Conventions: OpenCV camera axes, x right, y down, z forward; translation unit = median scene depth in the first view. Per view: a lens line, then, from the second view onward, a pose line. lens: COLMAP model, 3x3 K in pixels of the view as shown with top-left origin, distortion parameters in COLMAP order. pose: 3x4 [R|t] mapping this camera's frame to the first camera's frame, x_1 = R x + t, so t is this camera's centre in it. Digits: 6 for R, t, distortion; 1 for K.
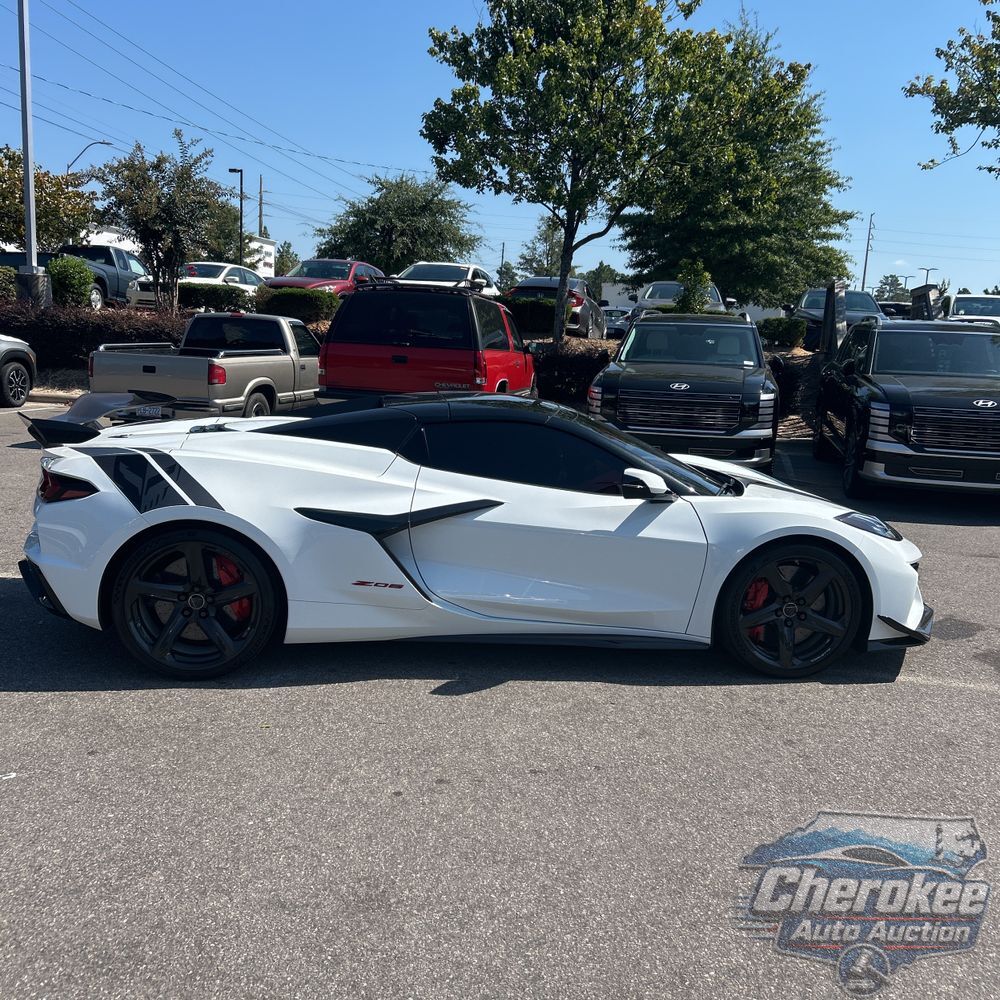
lens RADIAL K [[965.9, 0, 503.5], [0, 965.9, 536.1], [0, 0, 1]] dist [0.120485, -0.256677]
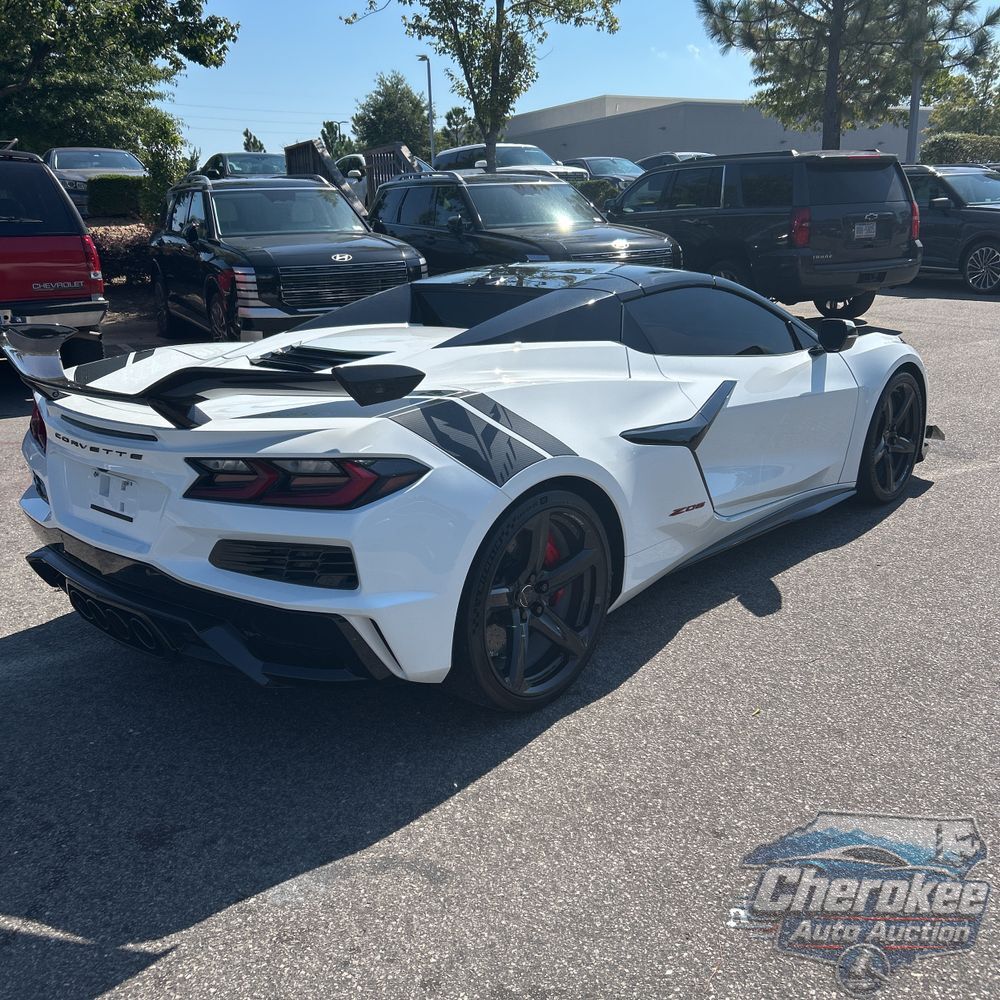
lens RADIAL K [[981.8, 0, 500.0], [0, 981.8, 500.0], [0, 0, 1]] dist [0.032688, -0.033828]
pose [[0.753404, -0.245205, 0.610129, -0.247152], [0.193047, 0.969464, 0.151238, -0.036305], [-0.628582, 0.003840, 0.777734, 0.158648]]
